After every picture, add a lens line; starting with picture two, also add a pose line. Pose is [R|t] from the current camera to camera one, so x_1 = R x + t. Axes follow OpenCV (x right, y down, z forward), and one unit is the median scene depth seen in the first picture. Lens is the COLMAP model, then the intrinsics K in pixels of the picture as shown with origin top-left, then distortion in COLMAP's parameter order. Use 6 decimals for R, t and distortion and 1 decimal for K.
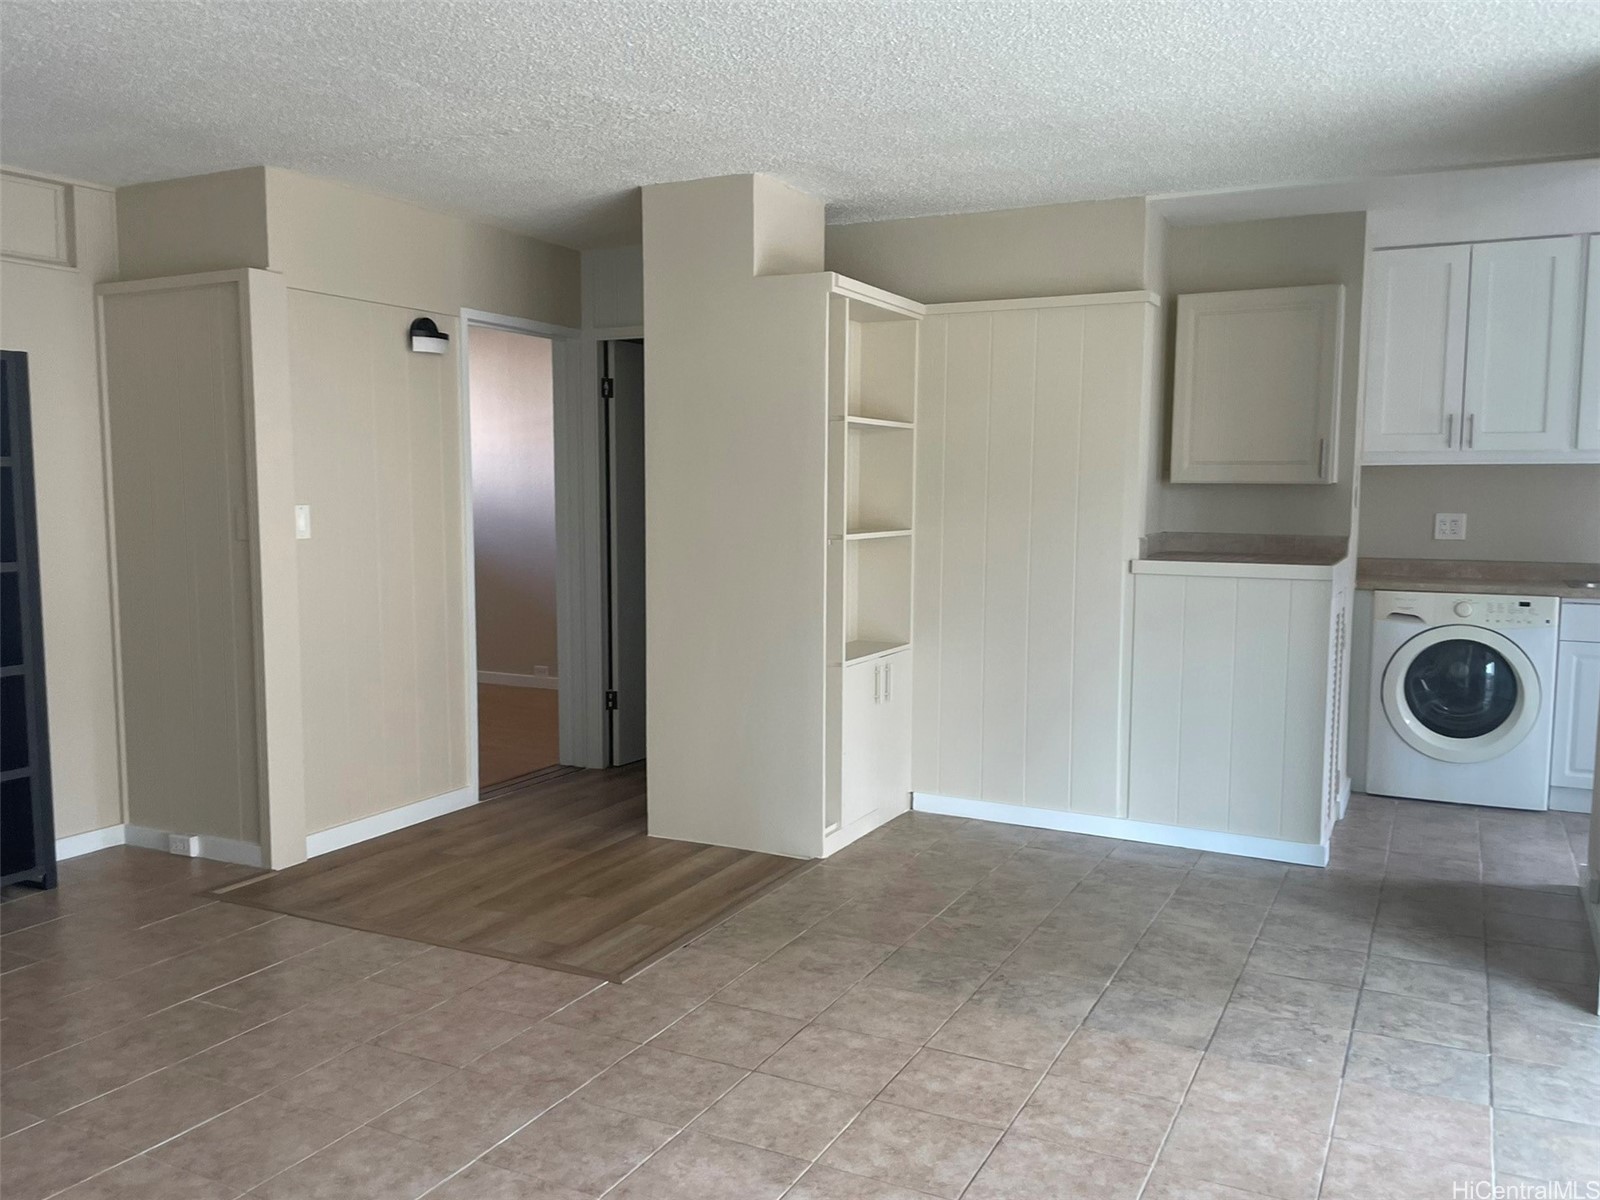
lens RADIAL K [[1304.0, 0, 790.1], [0, 1304.0, 598.3], [0, 0, 1]] dist [0.065750, -0.092819]
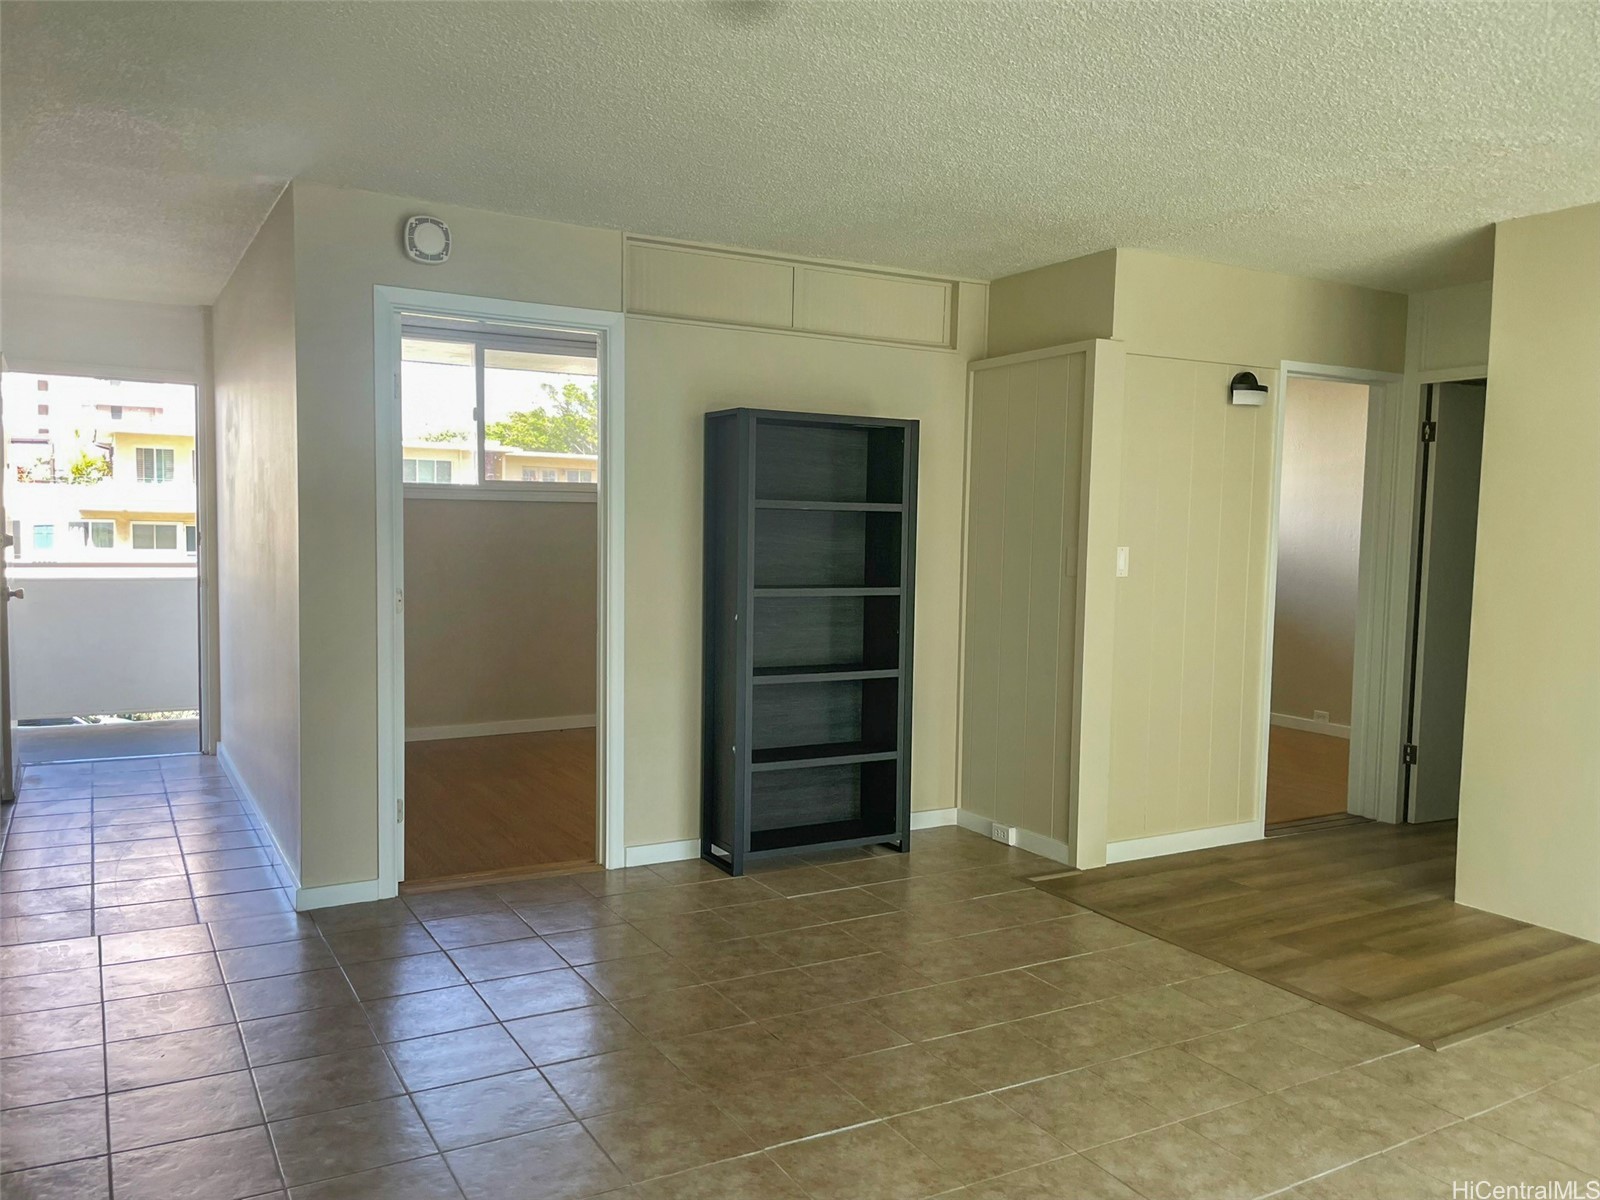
lens RADIAL K [[1217.9, 0, 795.4], [0, 1217.9, 596.3], [0, 0, 1]] dist [0.079703, -0.109400]
pose [[0.836909, 0.046262, -0.545383, -0.036824], [-0.063181, 0.997926, -0.012306, 0.002101], [0.543683, 0.044757, 0.838097, -0.023369]]
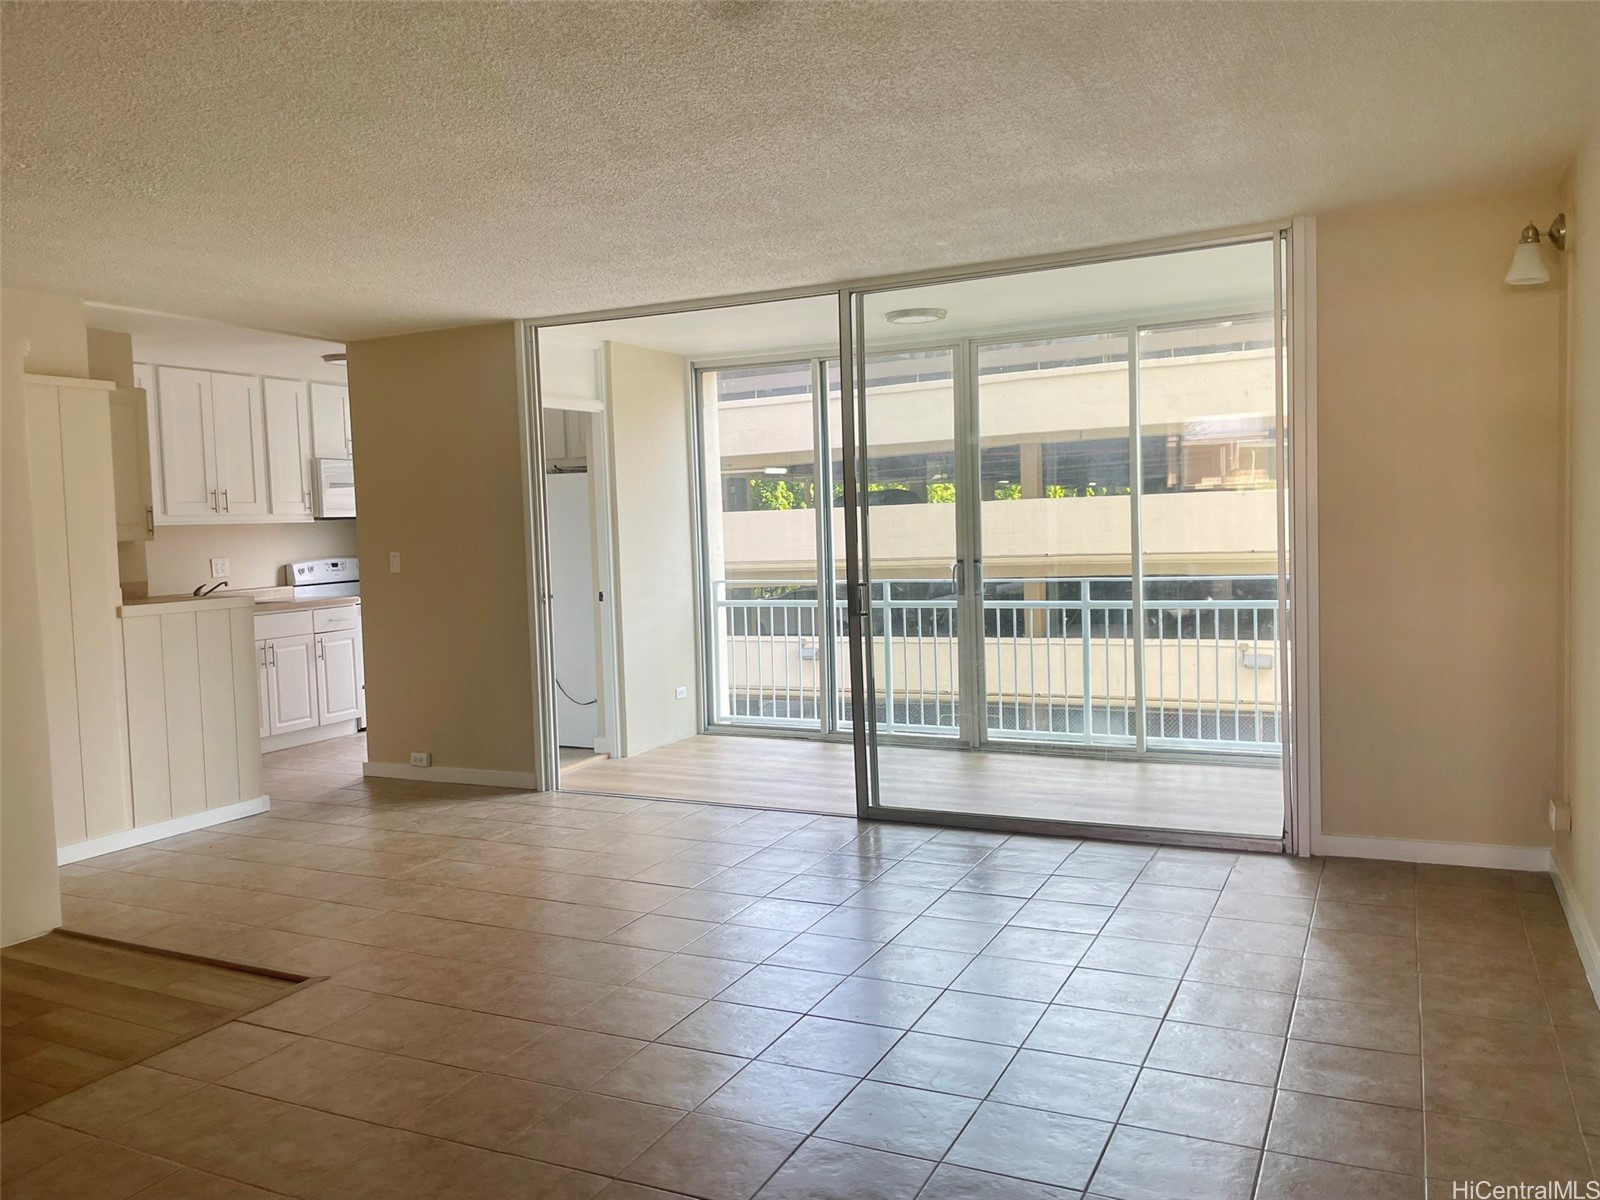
lens RADIAL K [[1217.9, 0, 806.2], [0, 1217.9, 592.0], [0, 0, 1]] dist [0.079703, -0.109400]
pose [[-0.033380, -0.059466, 0.997672, -1.019491], [0.116219, 0.991225, 0.062970, -0.047578], [-0.992663, 0.118050, -0.026176, 0.497840]]
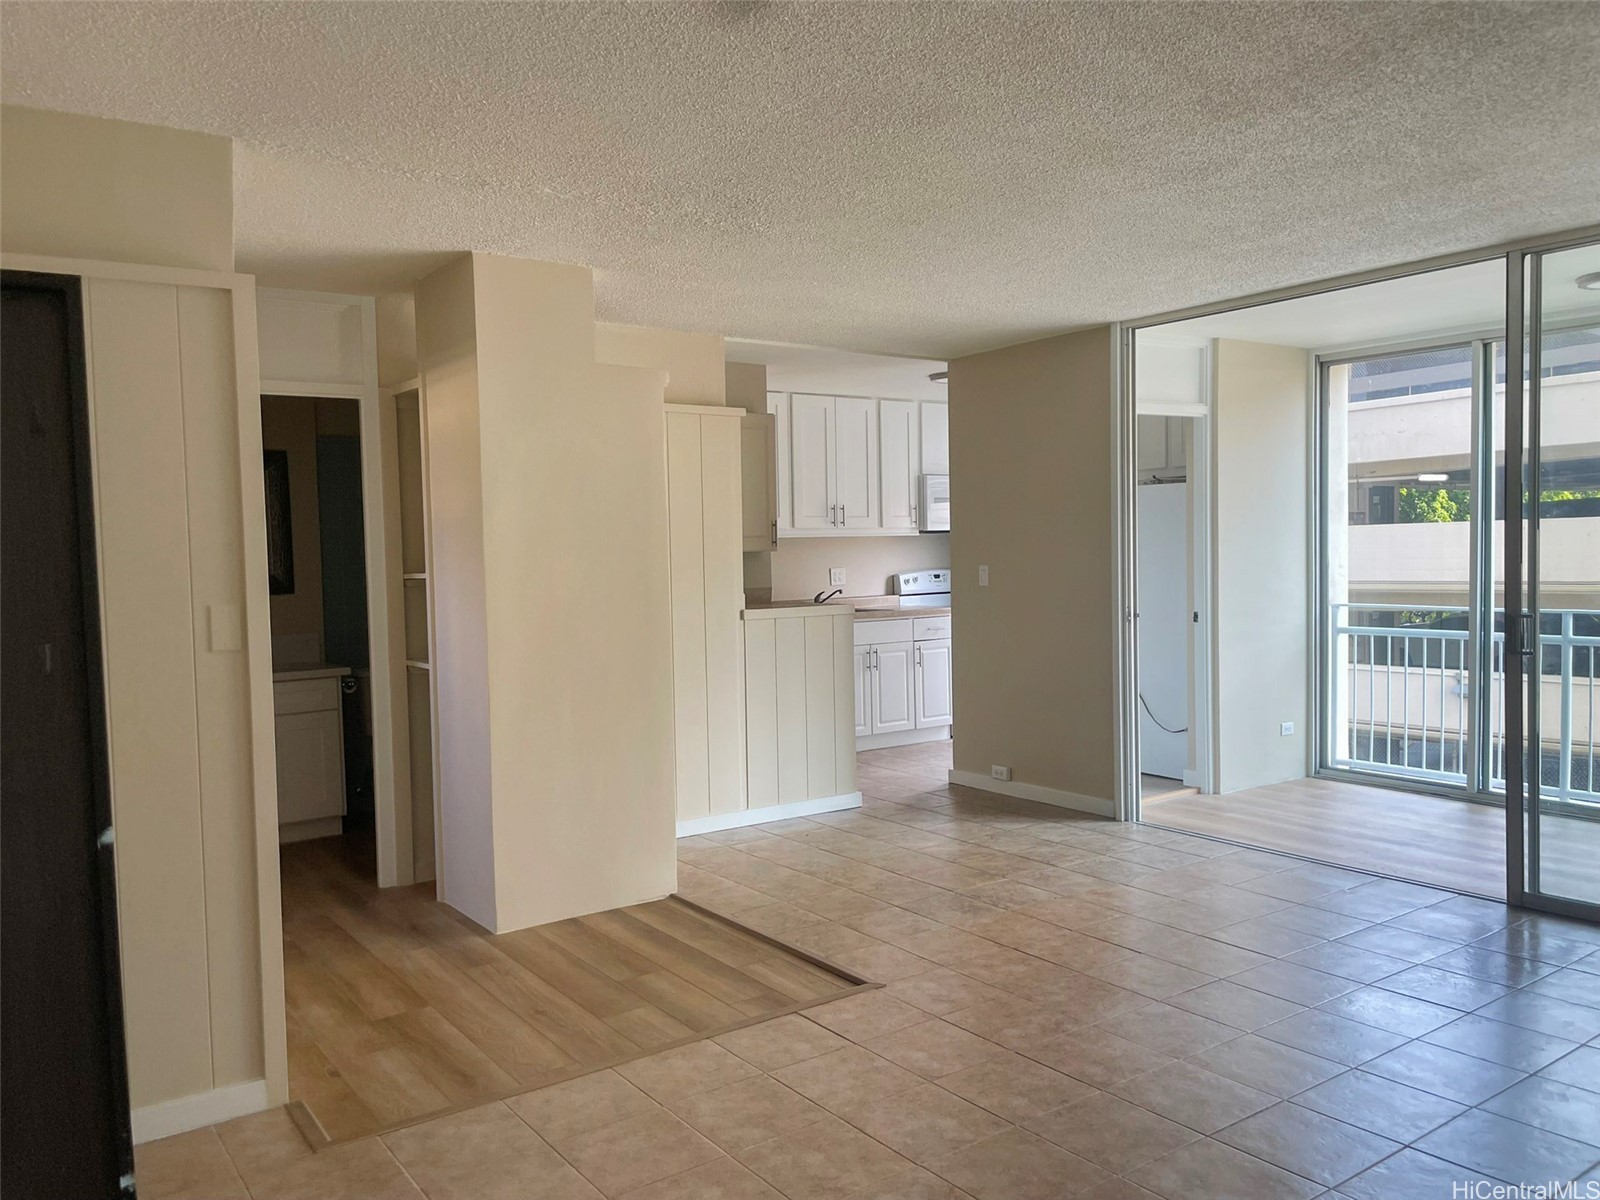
lens RADIAL K [[1217.9, 0, 799.5], [0, 1217.9, 610.7], [0, 0, 1]] dist [0.079703, -0.109400]
pose [[0.449229, -0.055812, 0.891672, -0.944867], [0.097862, 0.995115, 0.012984, -0.045785], [-0.888041, 0.081428, 0.452496, 0.476348]]
